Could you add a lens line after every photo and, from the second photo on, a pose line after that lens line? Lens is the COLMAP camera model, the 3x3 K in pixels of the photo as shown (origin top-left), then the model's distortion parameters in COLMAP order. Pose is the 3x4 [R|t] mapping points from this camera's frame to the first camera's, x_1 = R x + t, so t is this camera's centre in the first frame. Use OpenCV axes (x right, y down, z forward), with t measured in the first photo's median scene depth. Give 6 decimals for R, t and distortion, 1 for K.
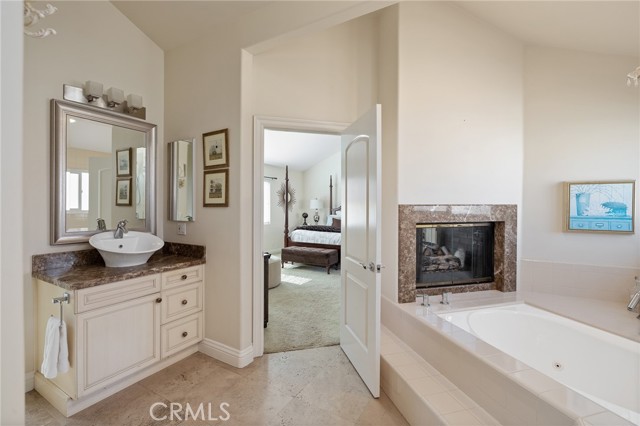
lens RADIAL K [[284.8, 0, 317.7], [0, 284.8, 207.2], [0, 0, 1]] dist [-0.001140, 0.000144]
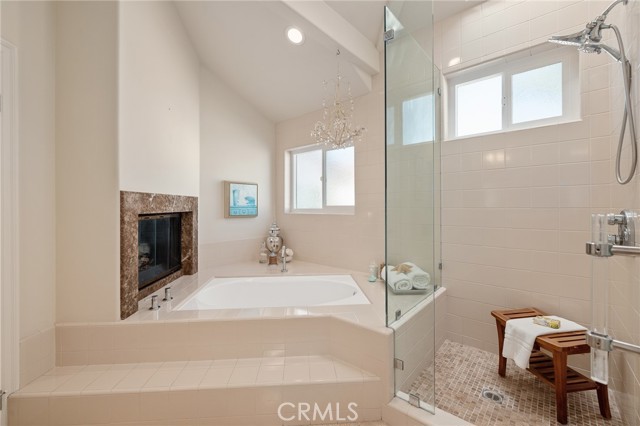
lens RADIAL K [[268.9, 0, 320.1], [0, 268.9, 206.1], [0, 0, 1]] dist [0.000064, 0.000320]
pose [[0.192729, -0.001021, 0.981252, -0.307929], [0.005890, 0.999983, -0.000117, 0.034330], [-0.981234, 0.005802, 0.192731, 0.325656]]
